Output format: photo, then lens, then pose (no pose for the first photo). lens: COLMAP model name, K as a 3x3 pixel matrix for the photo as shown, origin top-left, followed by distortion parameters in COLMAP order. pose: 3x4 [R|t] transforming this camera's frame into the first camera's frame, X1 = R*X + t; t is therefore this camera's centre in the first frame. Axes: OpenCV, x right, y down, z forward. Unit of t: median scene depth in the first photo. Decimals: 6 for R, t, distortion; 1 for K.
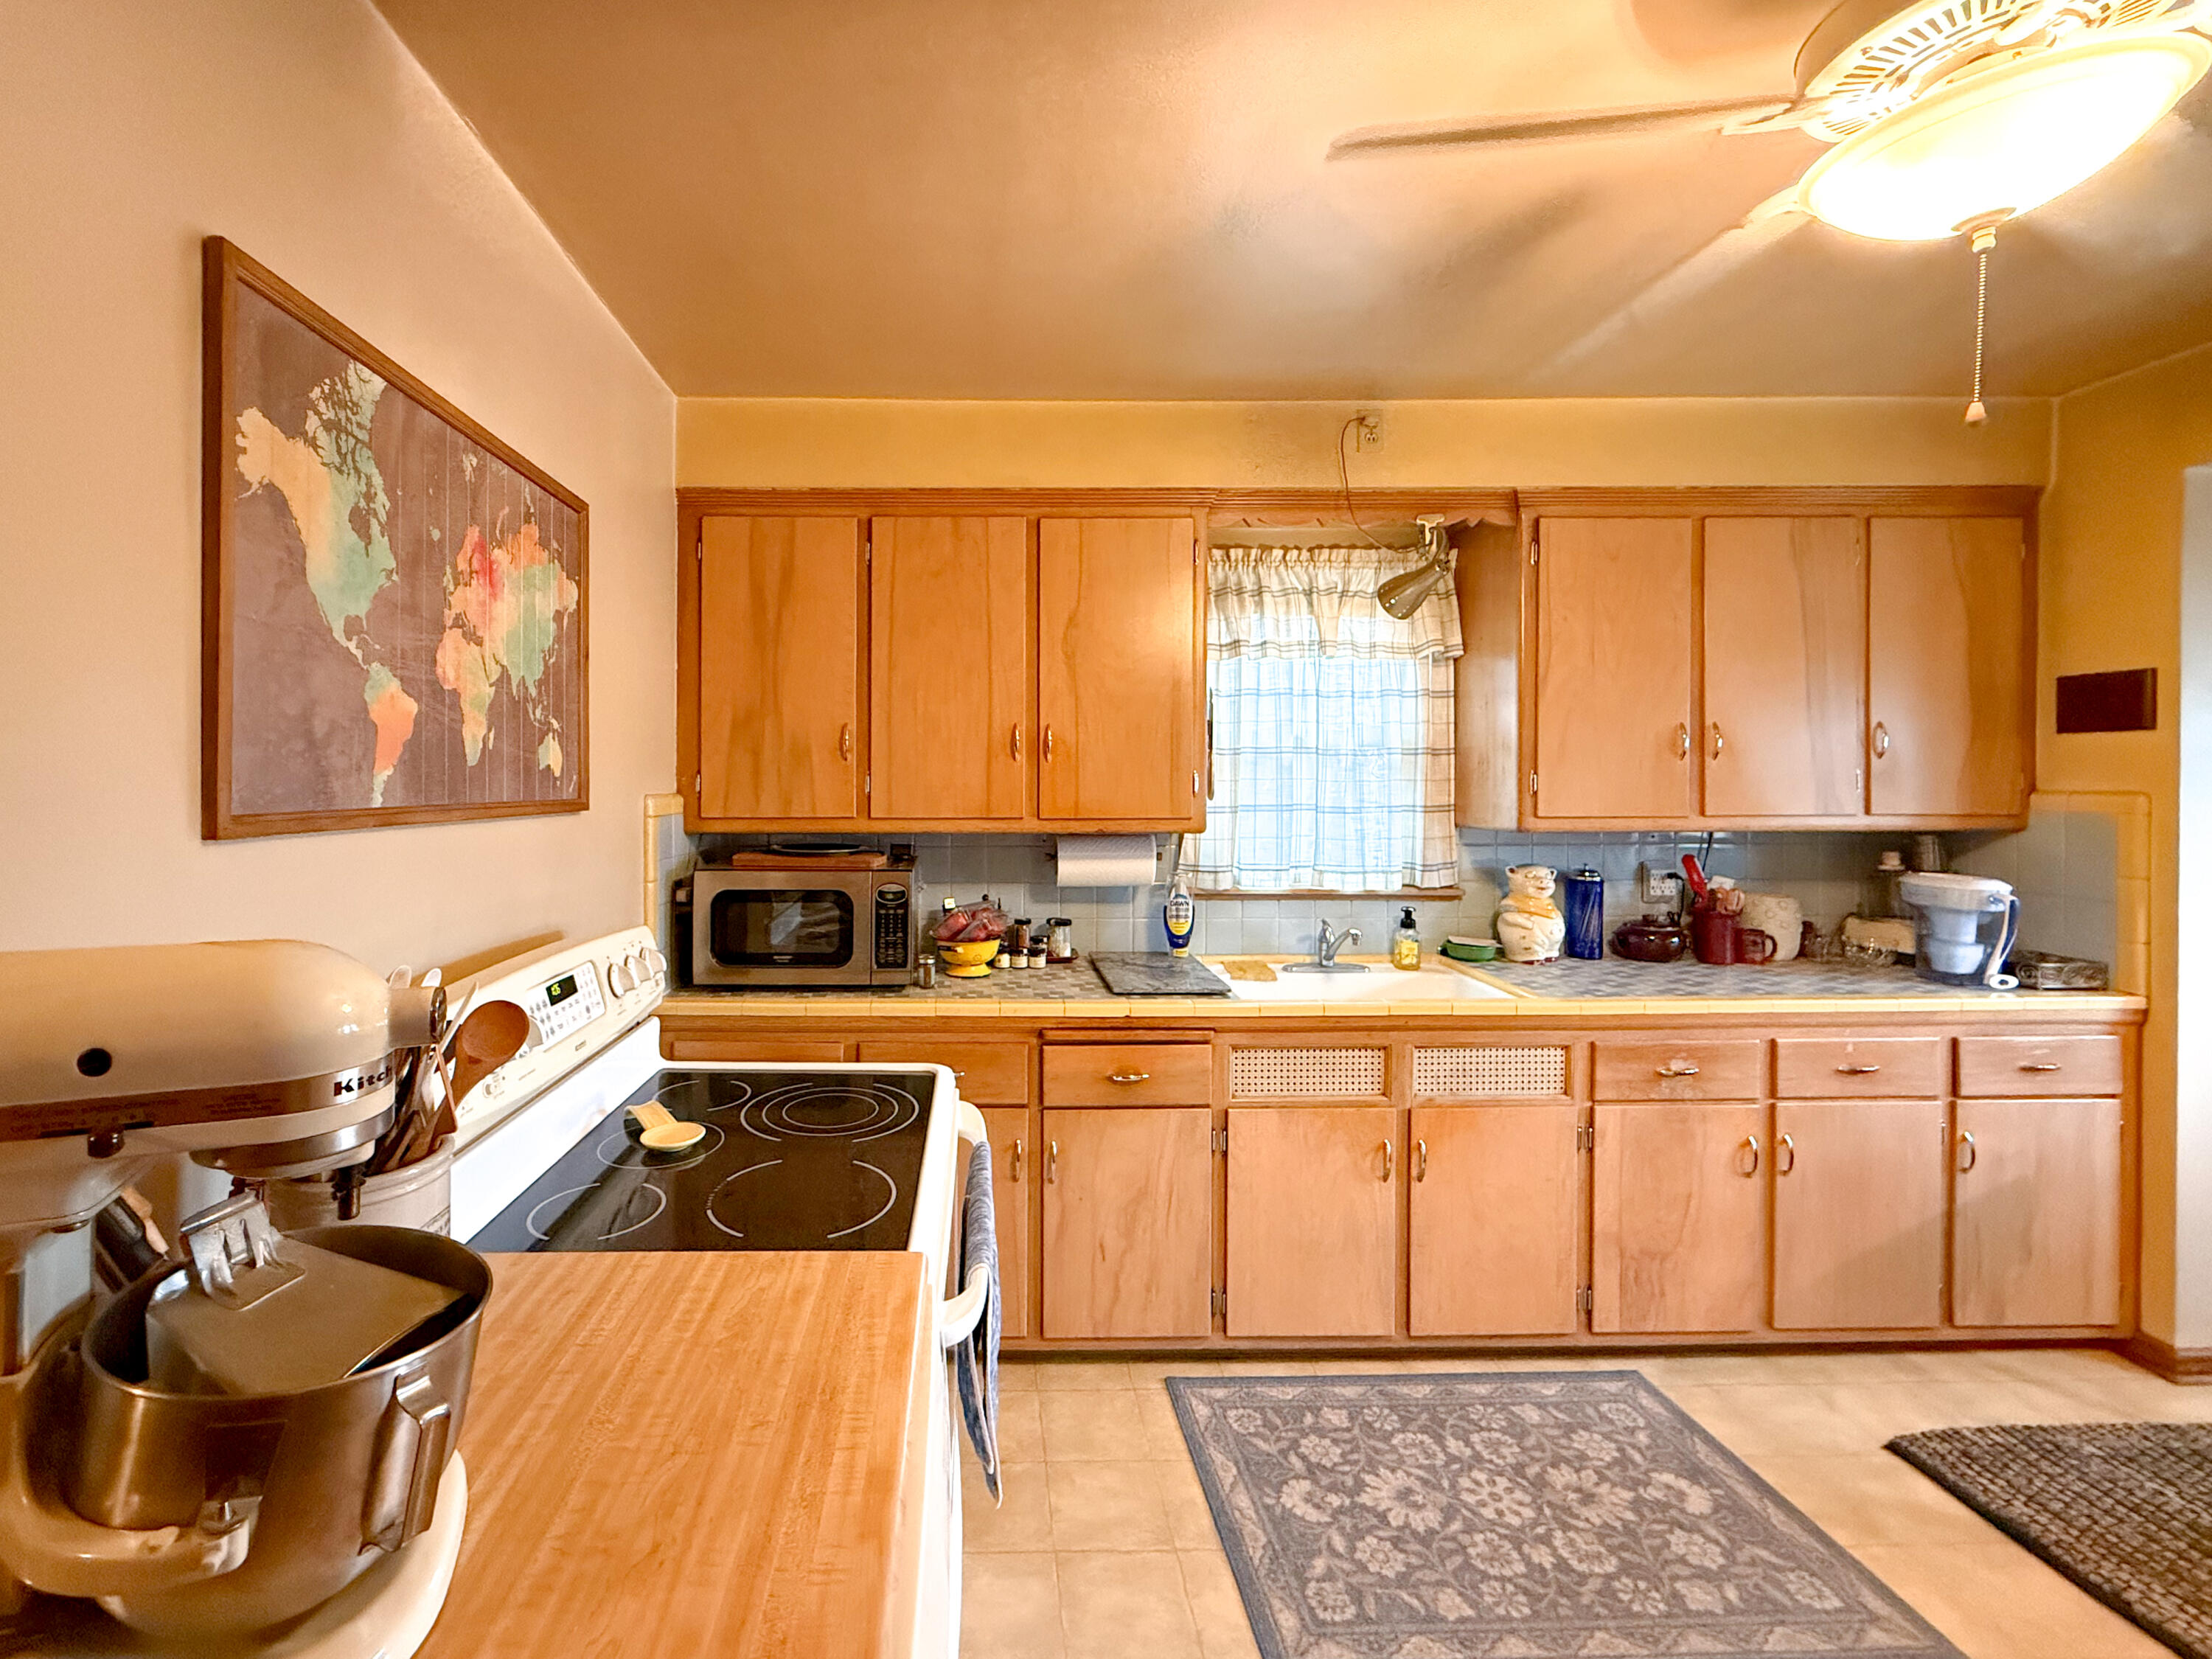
lens RADIAL K [[933.0, 0, 989.9], [0, 933.0, 780.5], [0, 0, 1]] dist [-0.000159, -0.000043]
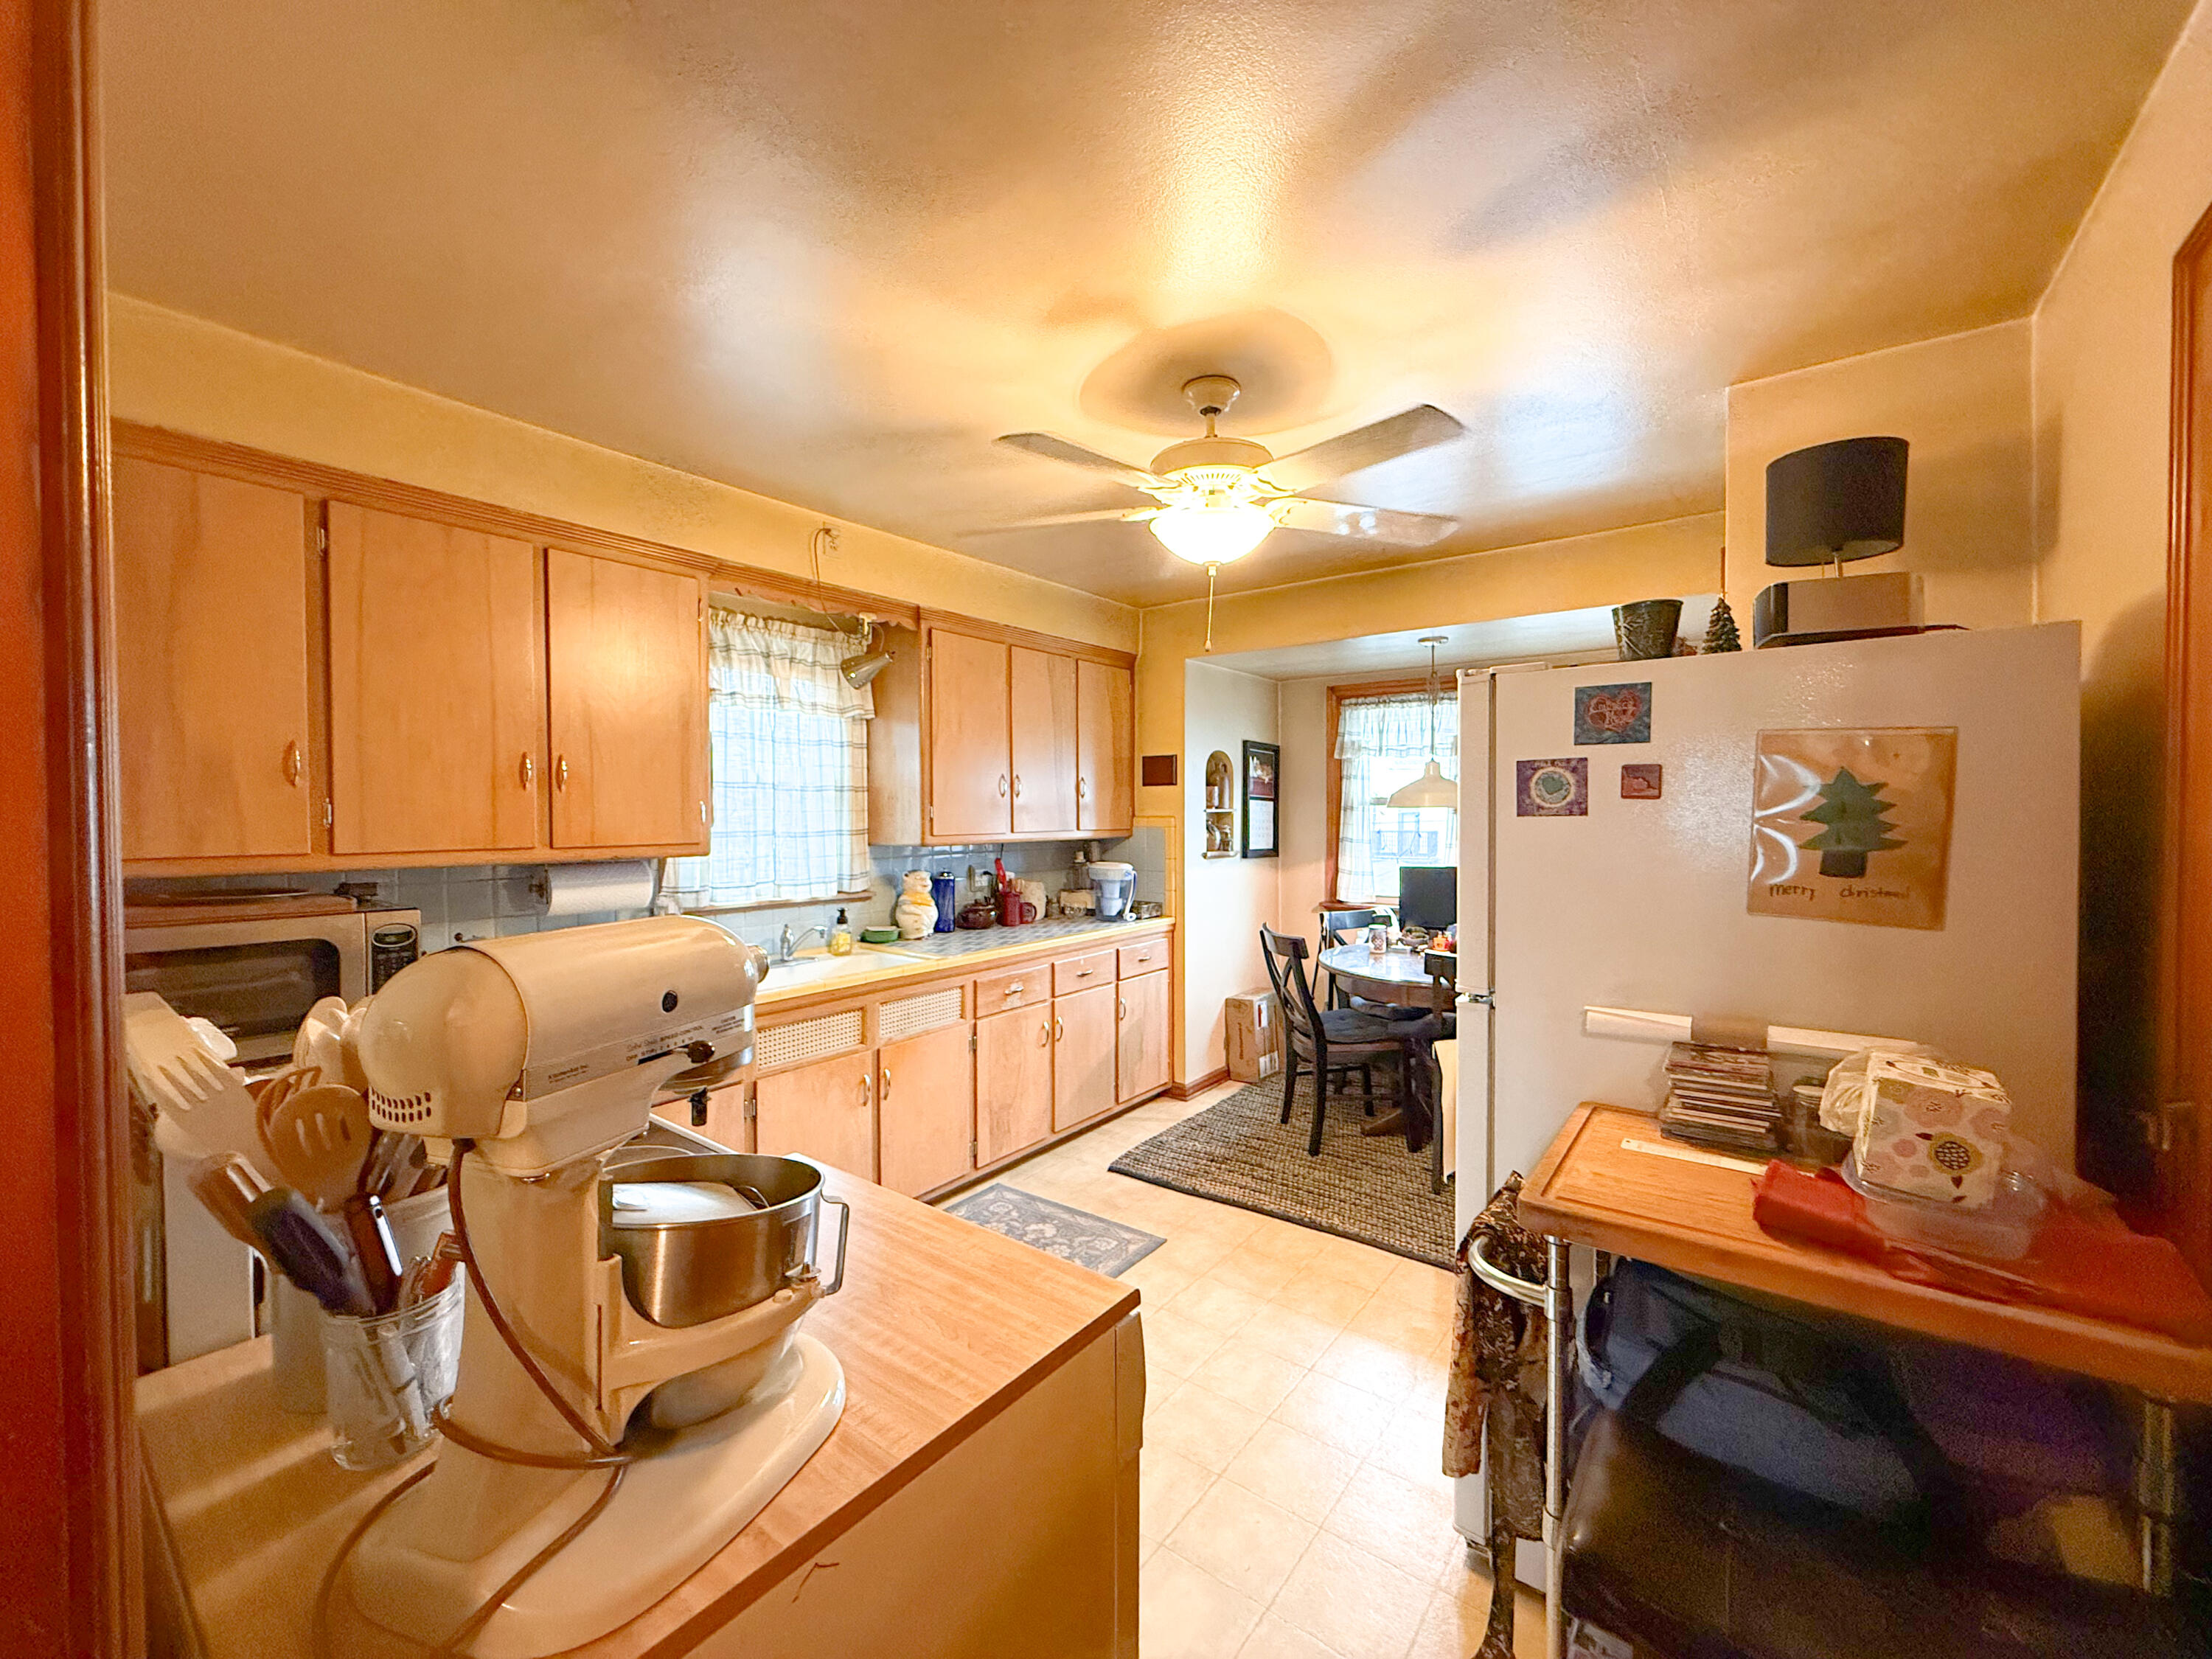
lens RADIAL K [[881.5, 0, 1100.9], [0, 881.5, 827.7], [0, 0, 1]] dist [-0.000323, -0.000072]
pose [[0.619873, -0.014692, 0.784565, -0.331416], [0.005232, 0.999880, 0.014591, 0.008444], [-0.784685, -0.004940, 0.619875, -0.054510]]
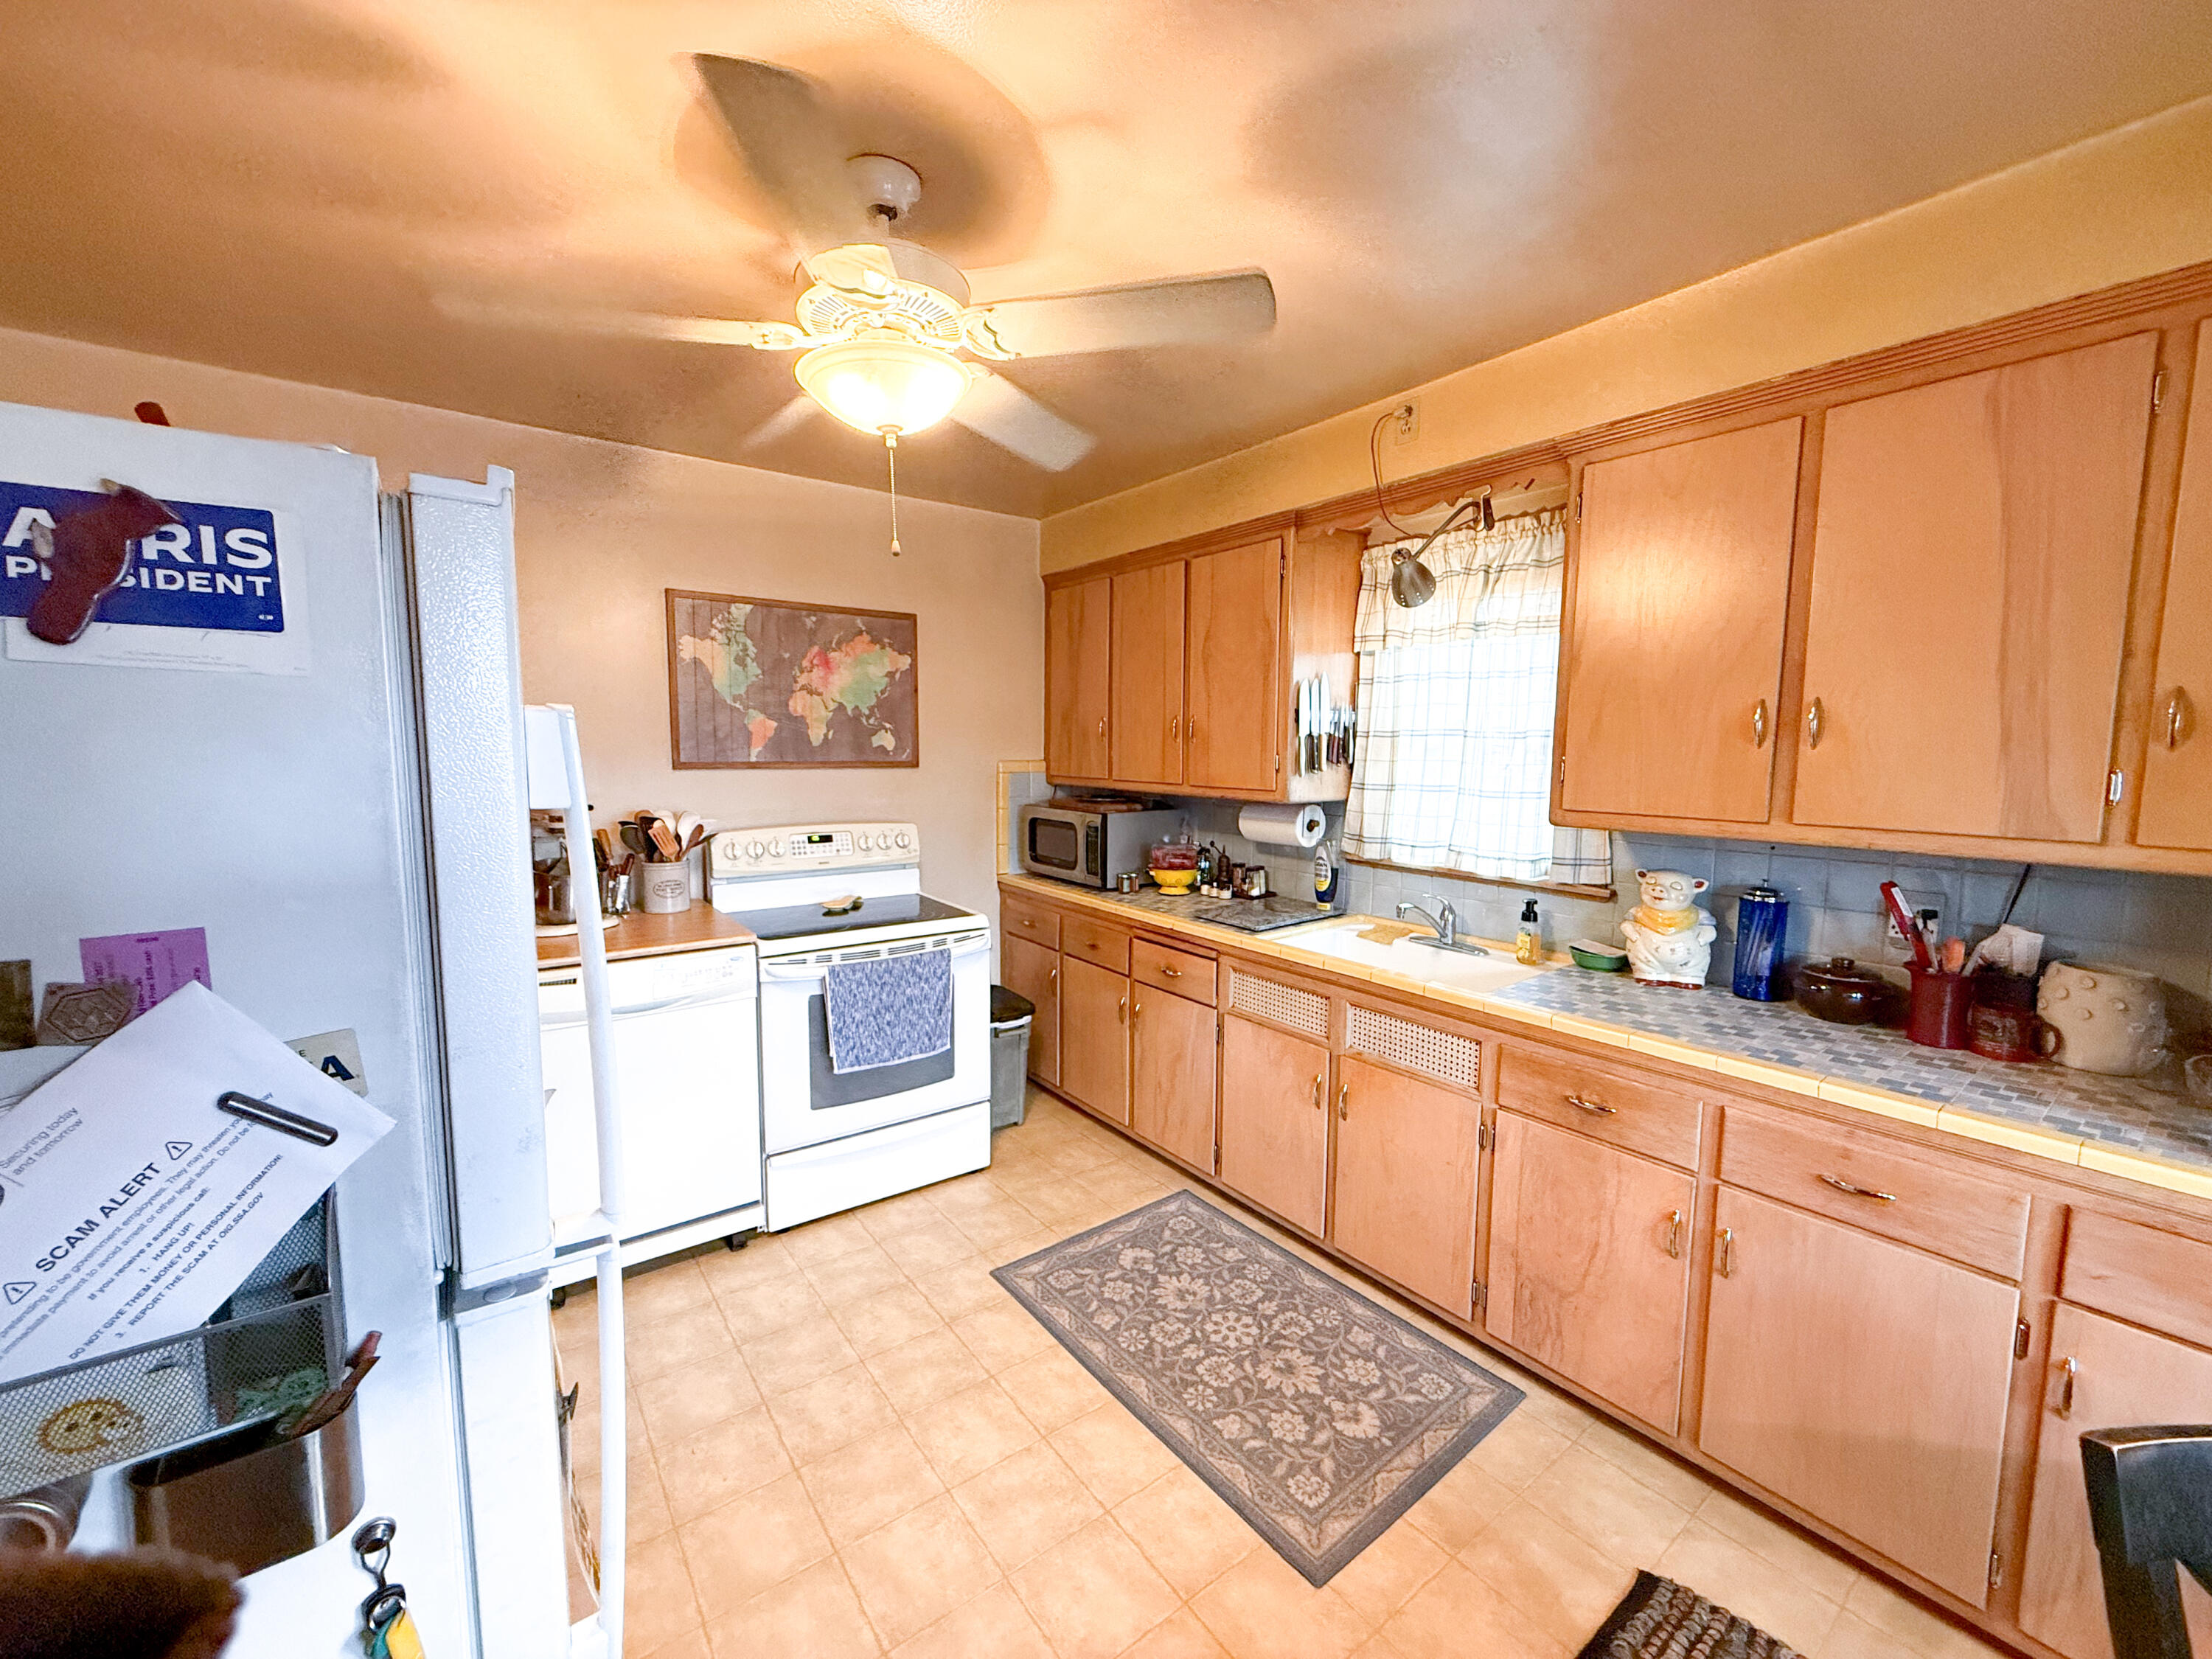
lens RADIAL K [[881.5, 0, 1100.9], [0, 881.5, 827.7], [0, 0, 1]] dist [-0.000323, -0.000072]
pose [[0.587705, 0.086022, -0.804490, 1.026032], [-0.011322, 0.995109, 0.098133, -0.021958], [0.808996, -0.048565, 0.585804, 0.139807]]
